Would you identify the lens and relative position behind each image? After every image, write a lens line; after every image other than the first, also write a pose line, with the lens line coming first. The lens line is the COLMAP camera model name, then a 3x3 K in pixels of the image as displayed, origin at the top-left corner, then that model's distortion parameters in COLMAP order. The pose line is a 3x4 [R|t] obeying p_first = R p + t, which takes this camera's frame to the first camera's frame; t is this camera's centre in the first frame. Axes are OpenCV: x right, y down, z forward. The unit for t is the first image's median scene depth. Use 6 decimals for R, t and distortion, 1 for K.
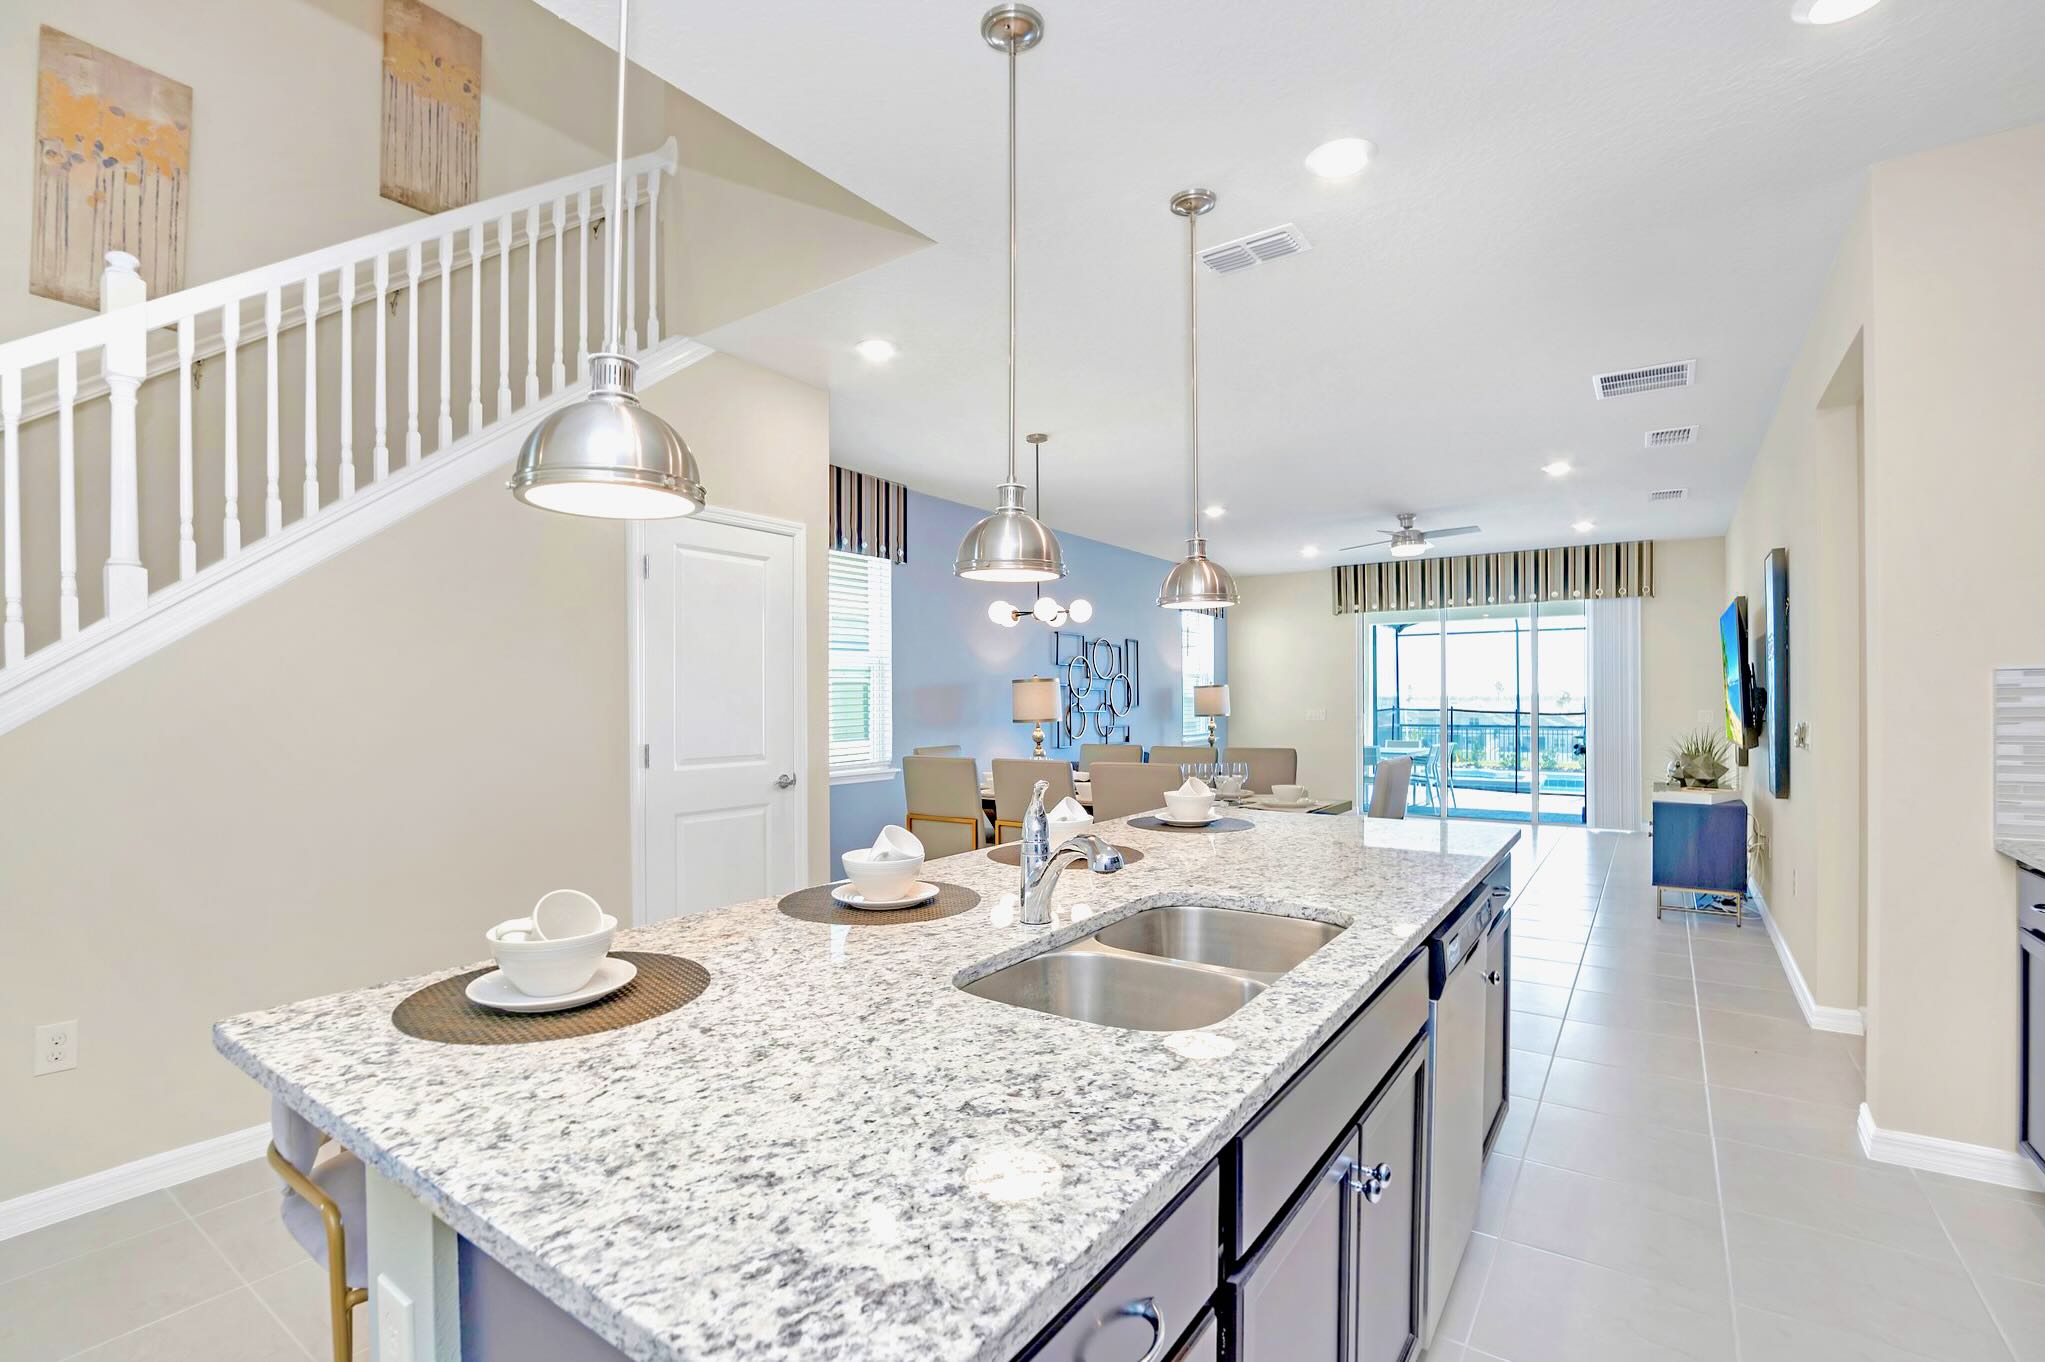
lens RADIAL K [[907.4, 0, 1022.5], [0, 907.4, 681.0], [0, 0, 1]] dist [-0.000111, -0.000002]
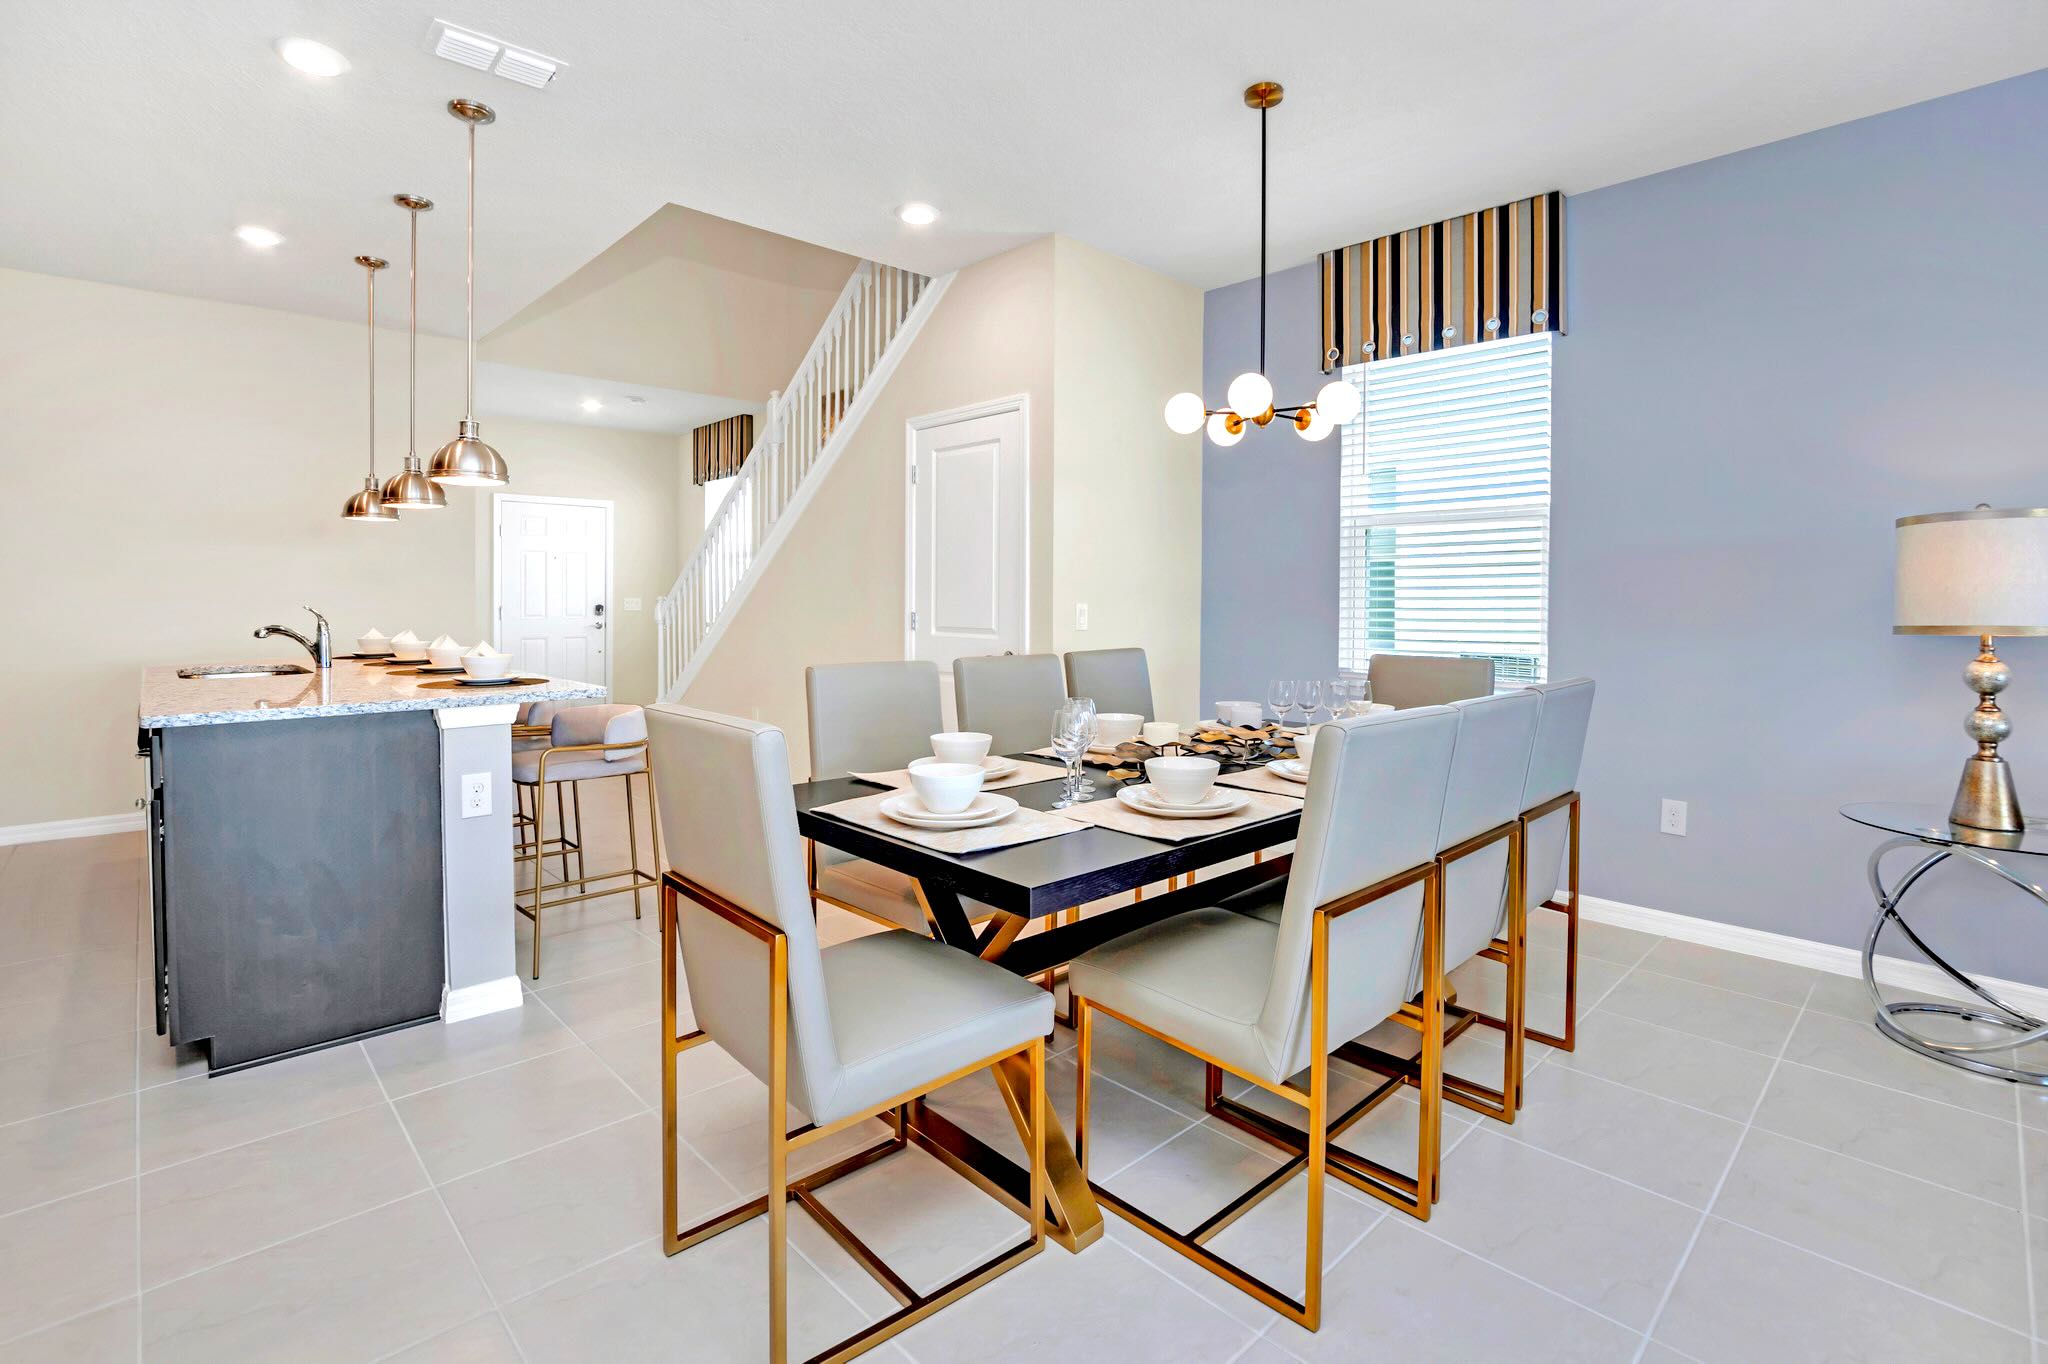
lens RADIAL K [[944.8, 0, 1066.6], [0, 944.8, 604.8], [0, 0, 1]] dist [-0.000131, 0.000020]
pose [[-0.175368, 0.014333, -0.984399, 0.503550], [0.013857, 0.999831, 0.012089, 0.026639], [0.984405, -0.011520, -0.175537, 0.827083]]
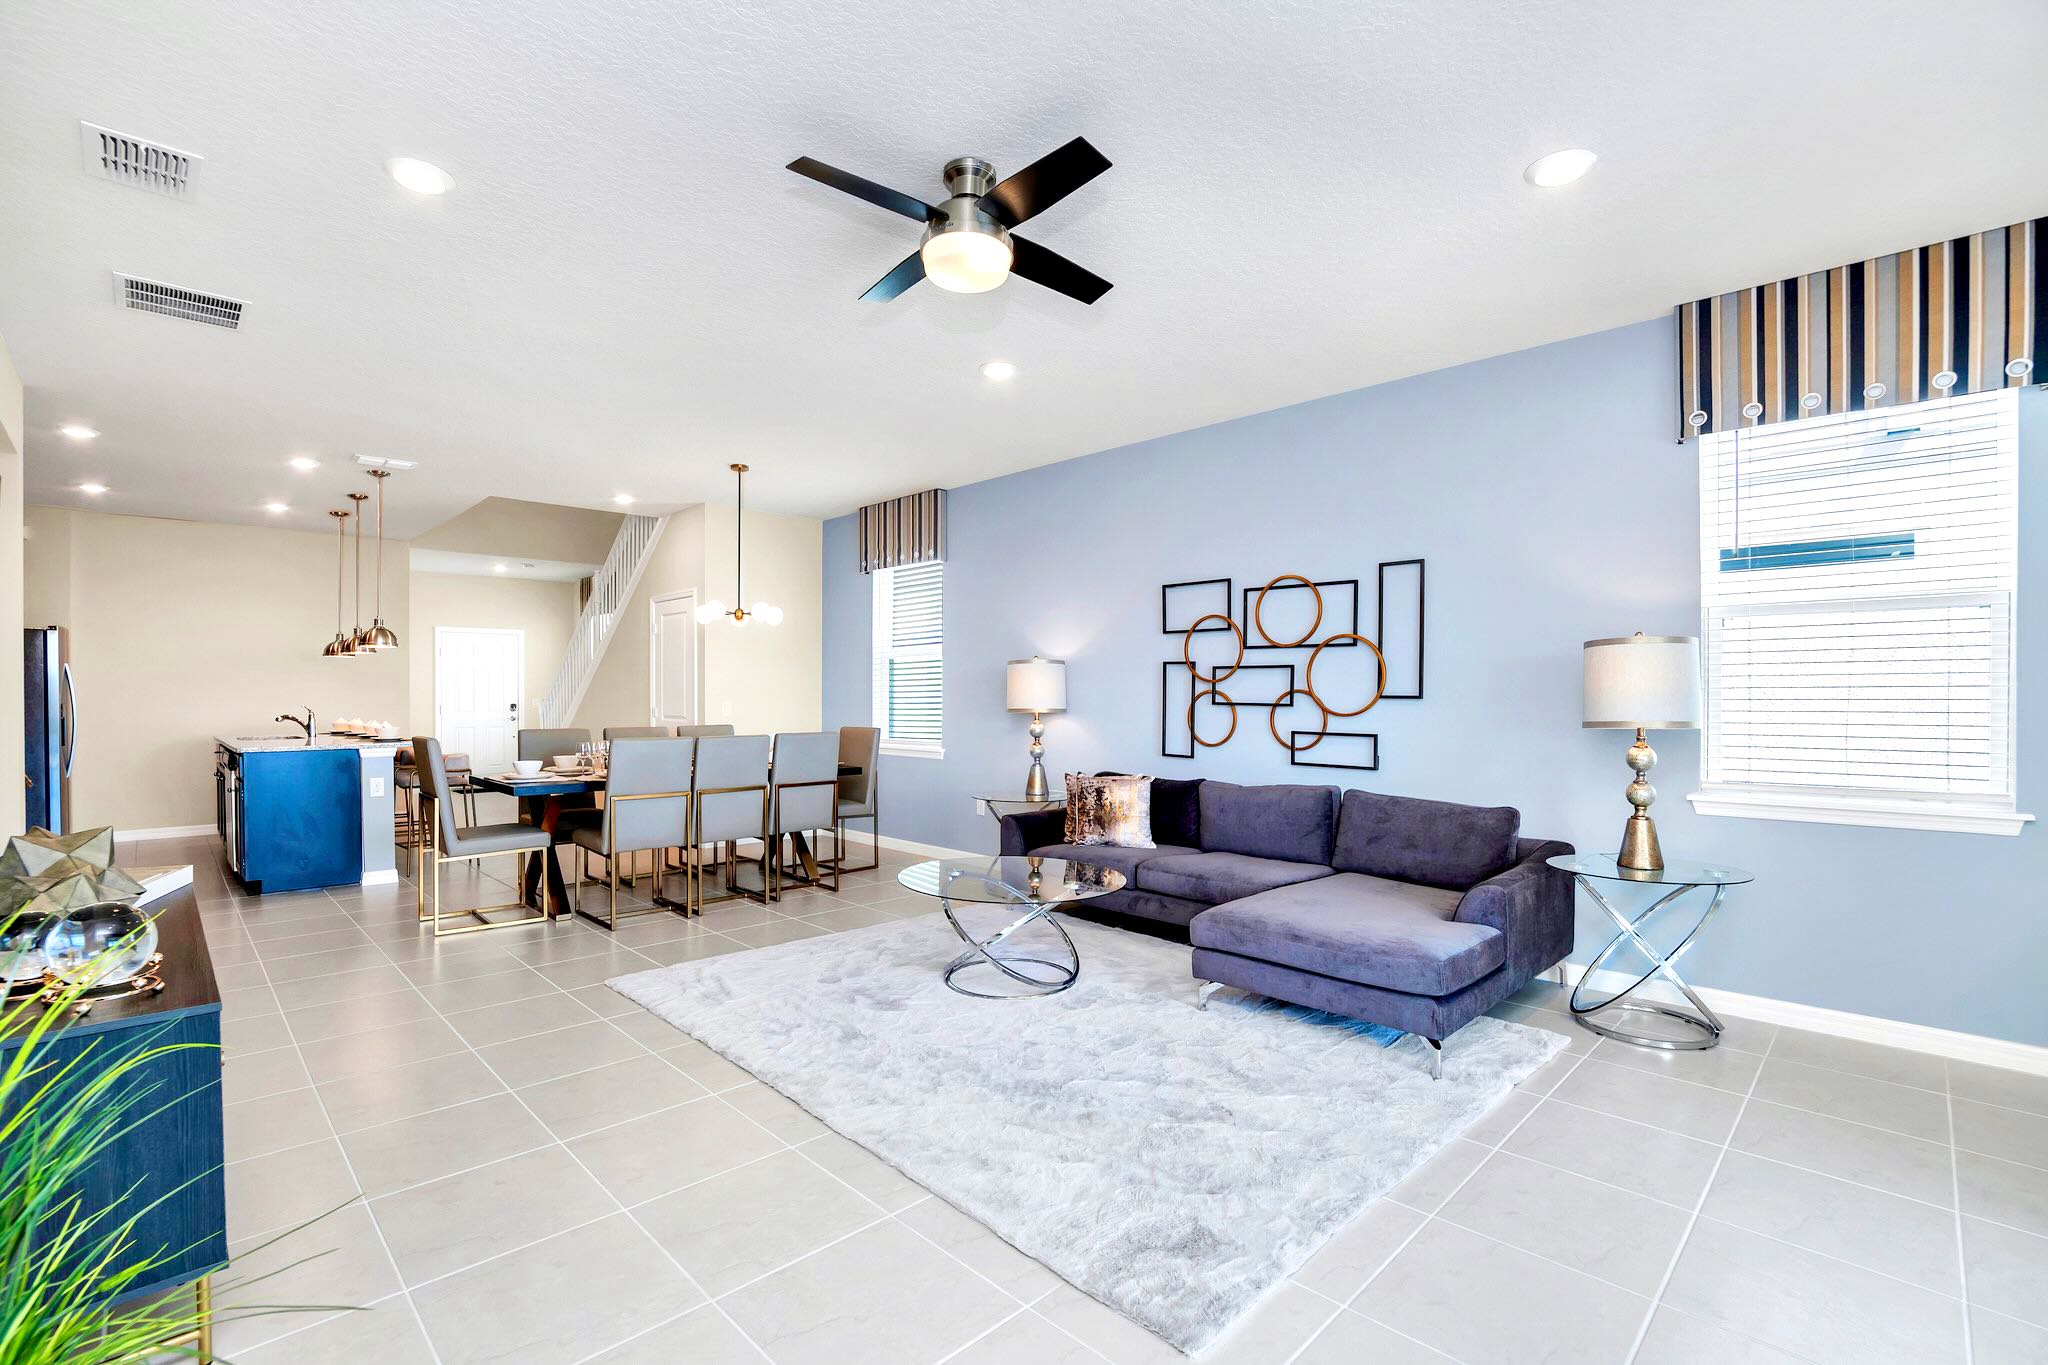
lens RADIAL K [[896.8, 0, 1024.0], [0, 896.8, 682.5], [0, 0, 1]] dist [0.012113, 0.000054]
pose [[-0.181391, -0.003871, -0.983403, 0.938168], [0.021886, 0.999729, -0.007972, 0.028447], [0.983167, -0.022969, -0.181258, 1.330103]]
